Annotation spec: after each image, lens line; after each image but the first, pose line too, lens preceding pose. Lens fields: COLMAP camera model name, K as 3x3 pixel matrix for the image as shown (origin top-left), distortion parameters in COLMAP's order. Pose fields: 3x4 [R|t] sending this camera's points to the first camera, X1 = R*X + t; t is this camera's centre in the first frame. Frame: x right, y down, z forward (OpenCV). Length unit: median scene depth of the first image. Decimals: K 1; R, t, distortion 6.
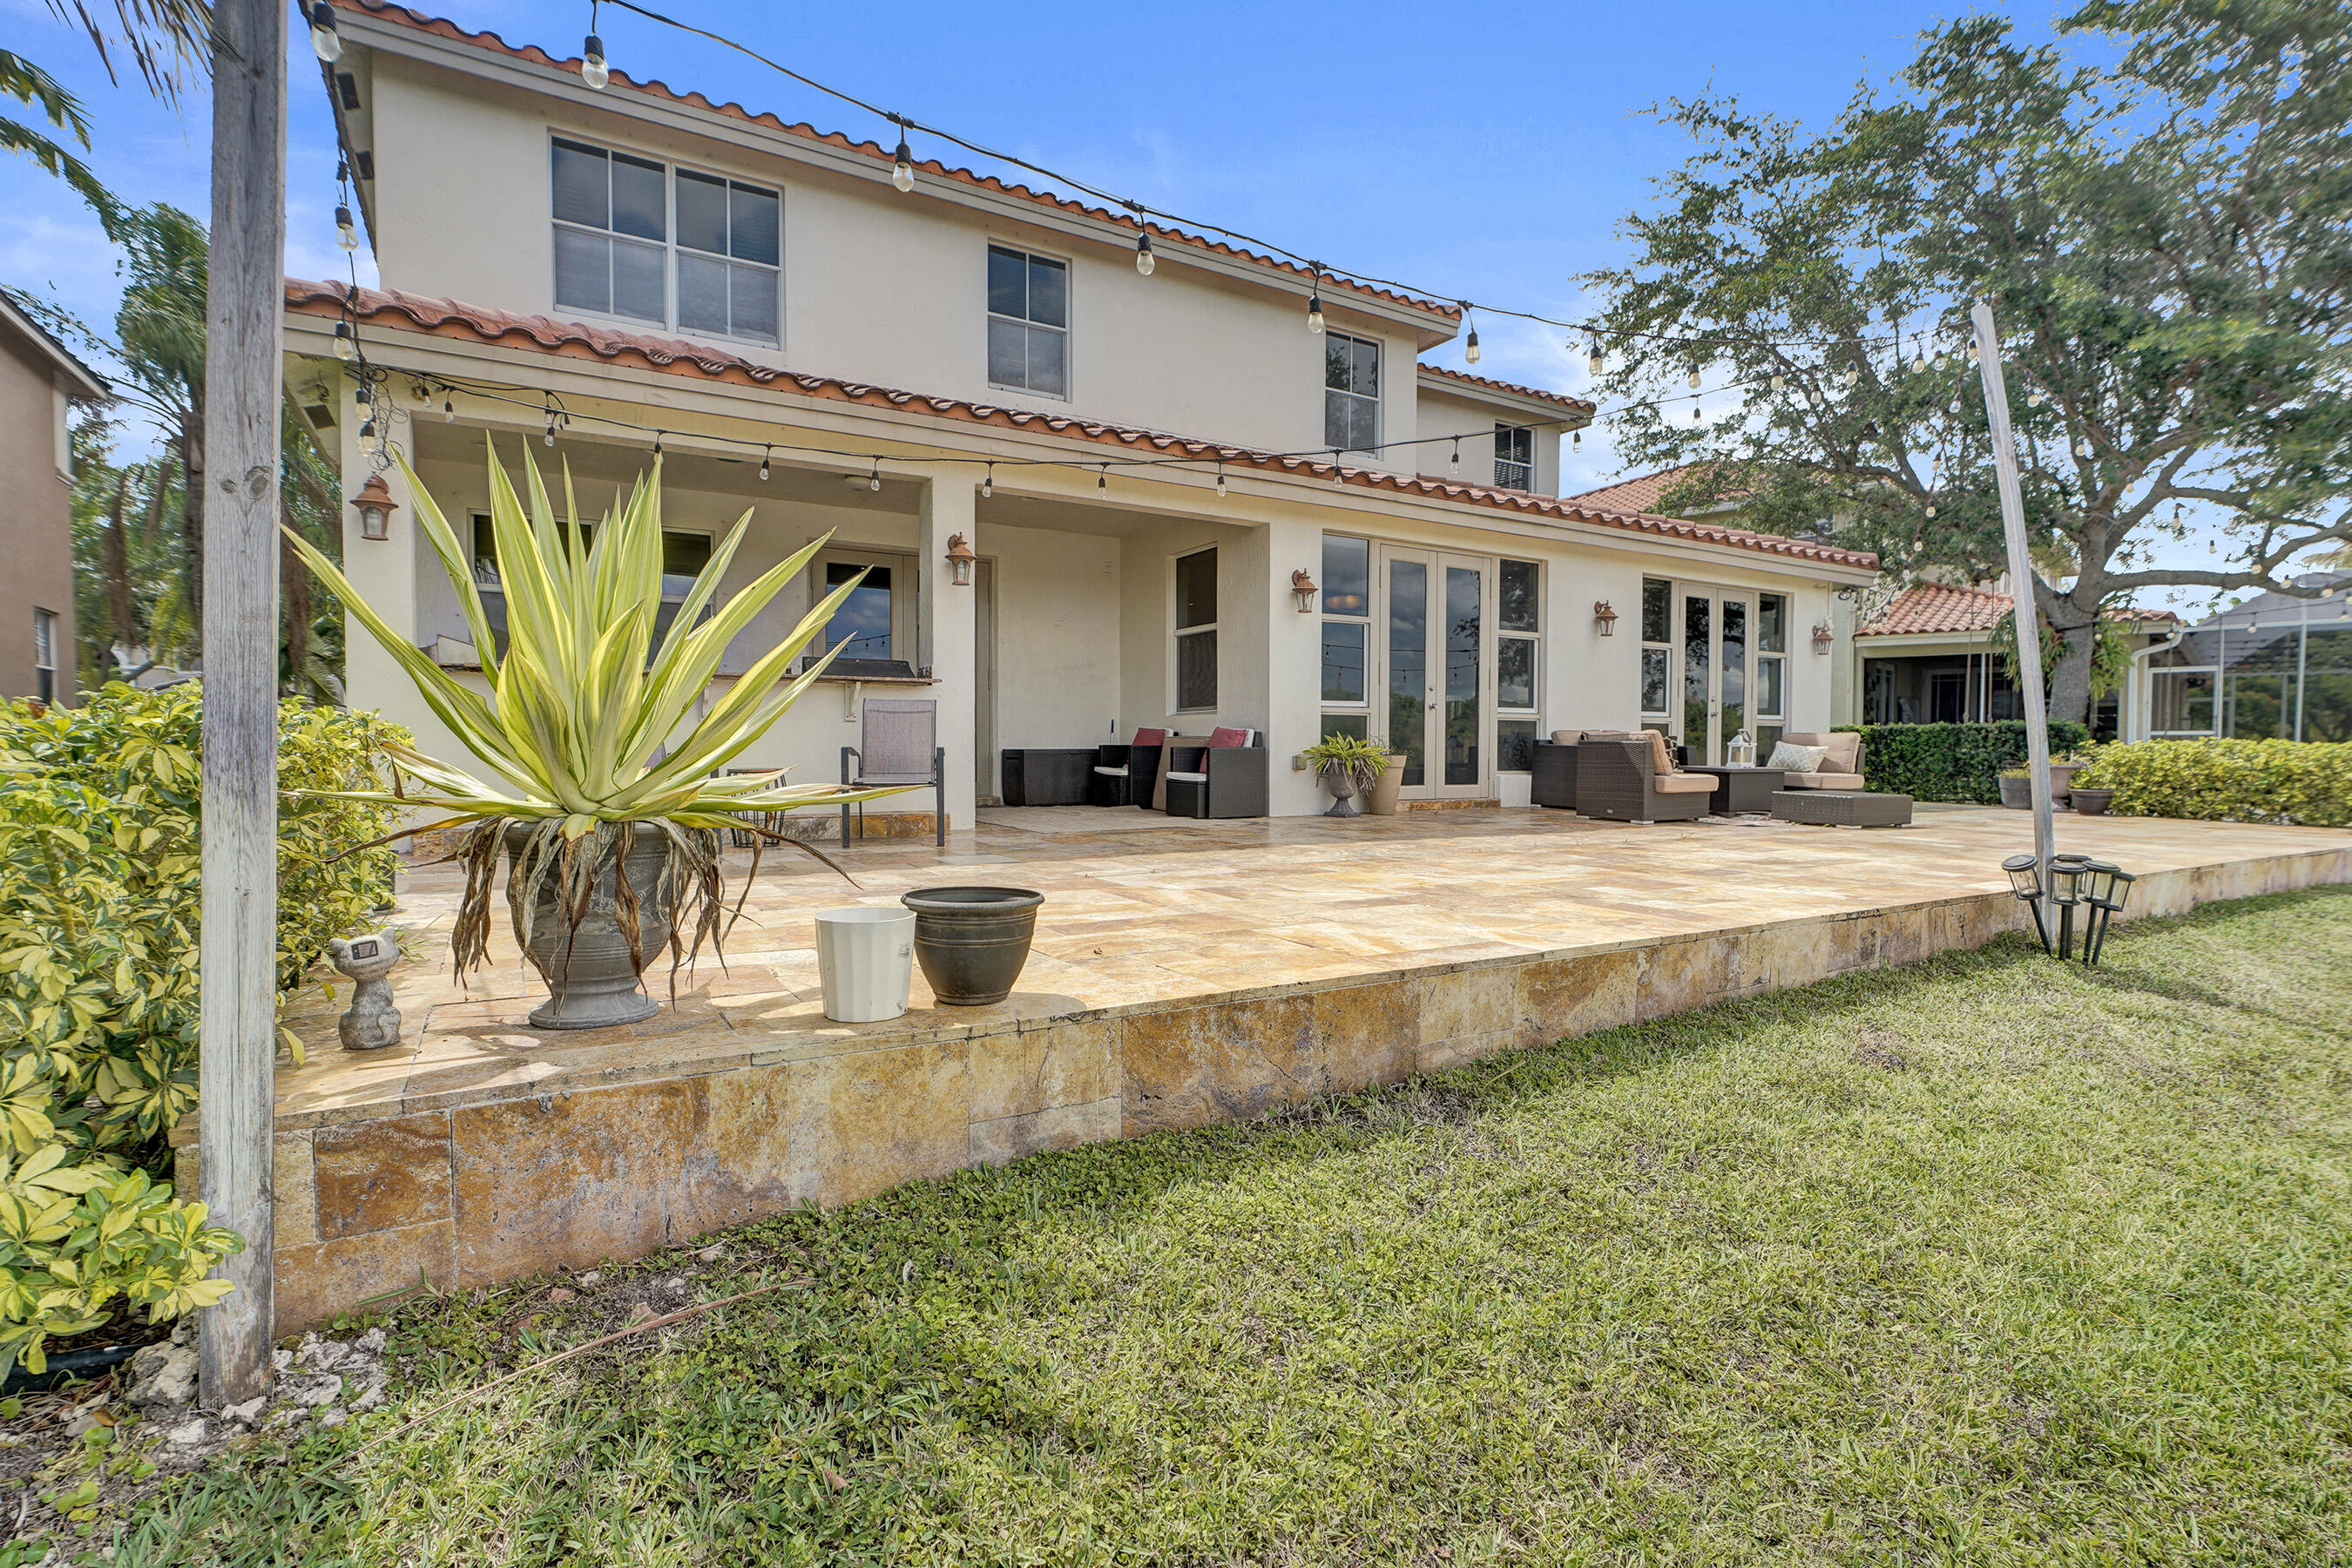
lens RADIAL K [[1050.6, 0, 1176.0], [0, 1050.6, 784.0], [0, 0, 1]] dist [-0.001392, 0.000605]
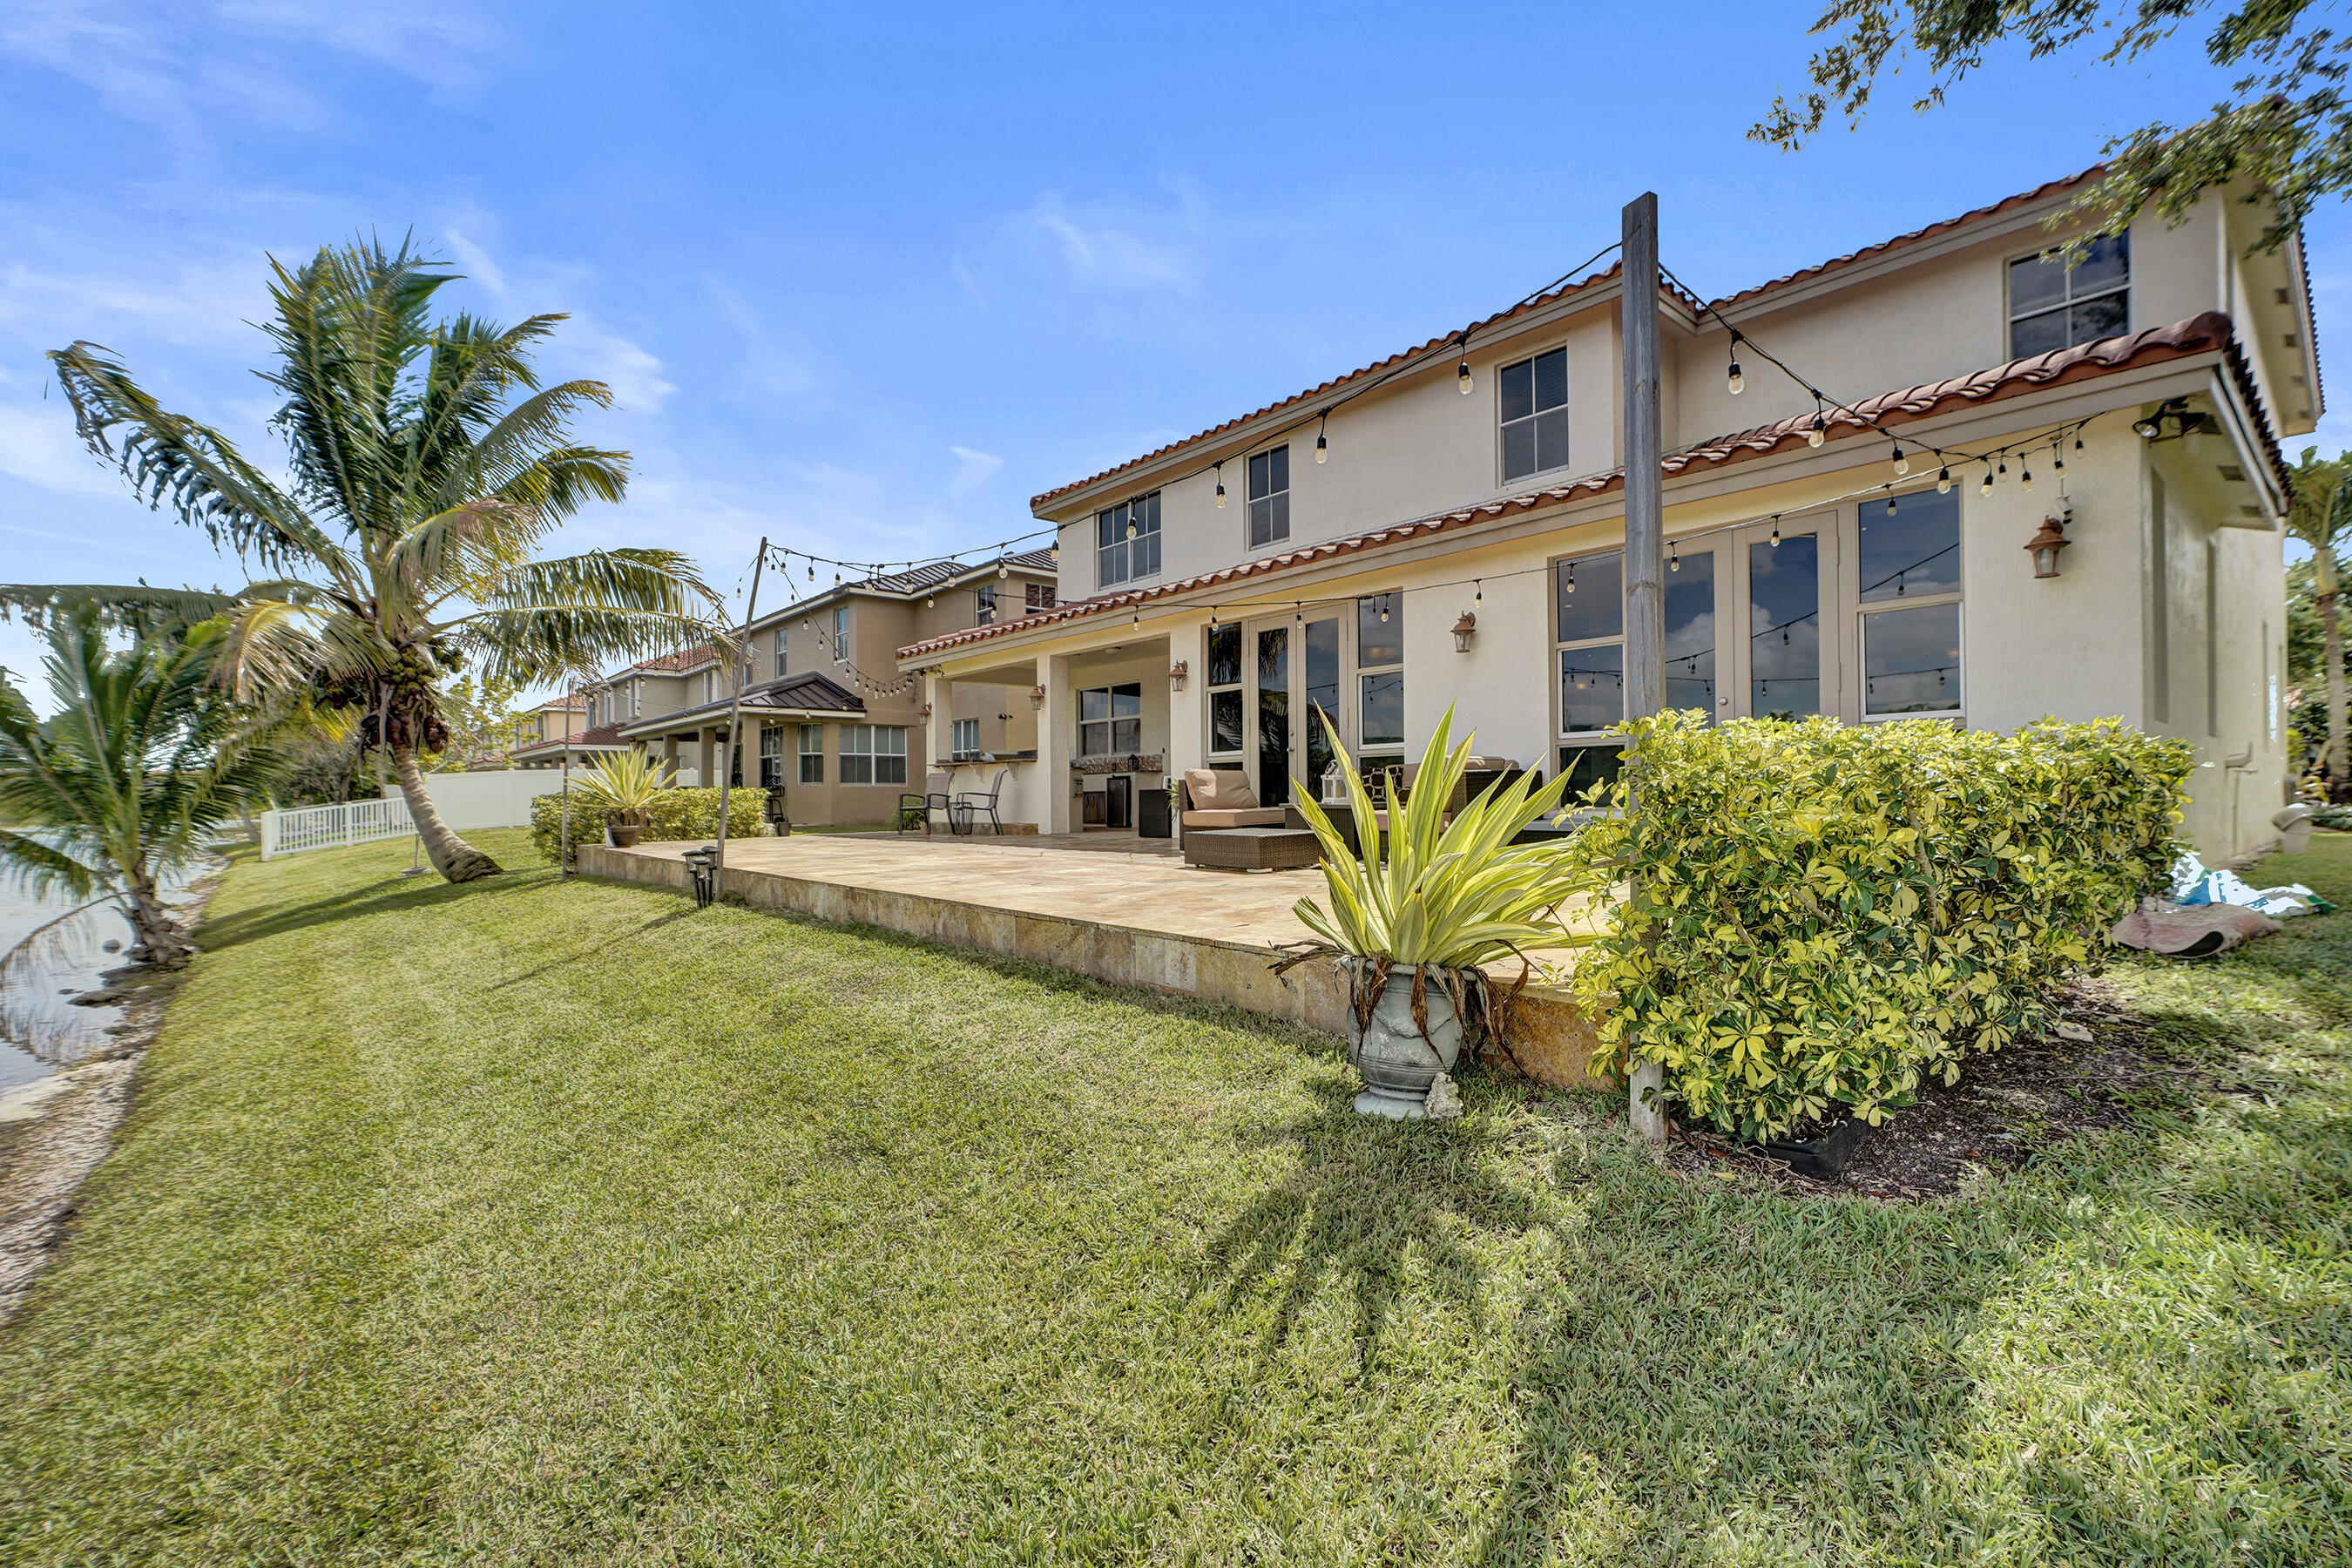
lens RADIAL K [[1050.6, 0, 1176.0], [0, 1050.6, 784.0], [0, 0, 1]] dist [-0.001392, 0.000605]
pose [[0.175265, -0.027497, -0.984137, 1.287986], [-0.037228, 0.998710, -0.034535, 0.006650], [0.983817, 0.042690, 0.174015, 0.661599]]
